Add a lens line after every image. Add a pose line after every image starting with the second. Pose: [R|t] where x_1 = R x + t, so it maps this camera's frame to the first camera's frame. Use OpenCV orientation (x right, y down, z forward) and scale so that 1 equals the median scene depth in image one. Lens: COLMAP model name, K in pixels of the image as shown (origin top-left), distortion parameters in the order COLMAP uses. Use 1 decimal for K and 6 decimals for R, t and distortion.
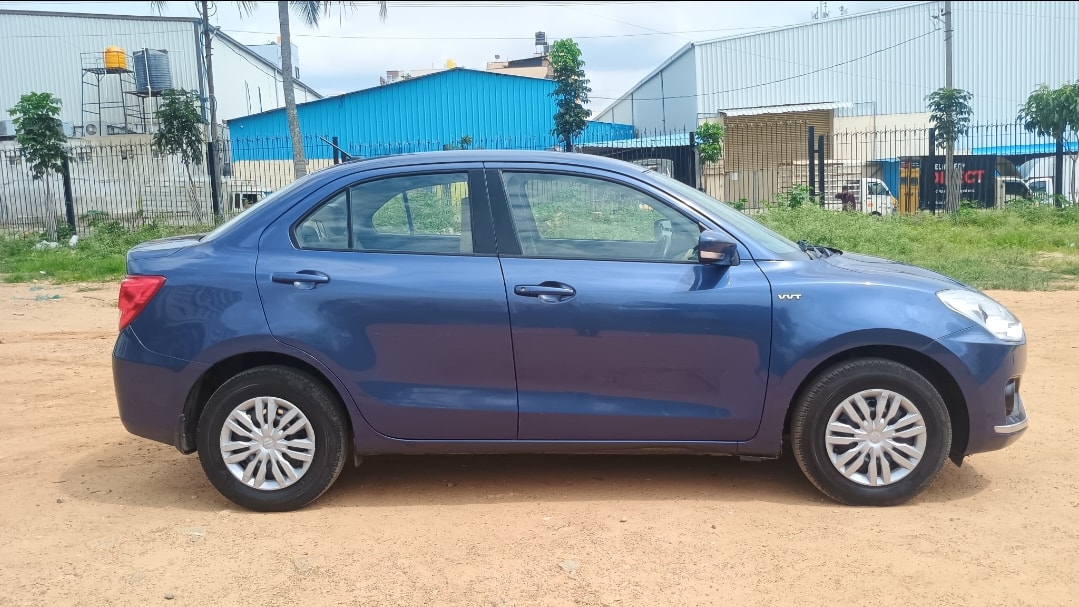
lens RADIAL K [[904.2, 0, 539.5], [0, 904.2, 303.5], [0, 0, 1]] dist [-0.001016, -0.003918]
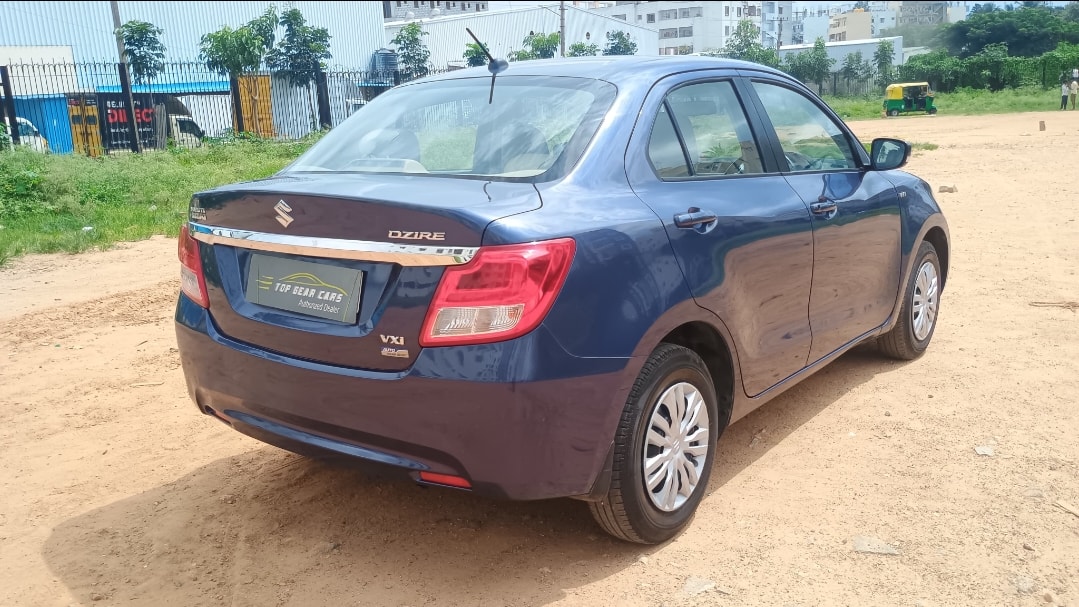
lens RADIAL K [[908.7, 0, 539.5], [0, 908.7, 303.5], [0, 0, 1]] dist [0.026912, -0.000789]
pose [[0.604838, -0.164586, 0.779155, -0.096411], [0.116430, 0.986172, 0.117934, -0.006368], [-0.787791, 0.019386, 0.615637, 0.064962]]
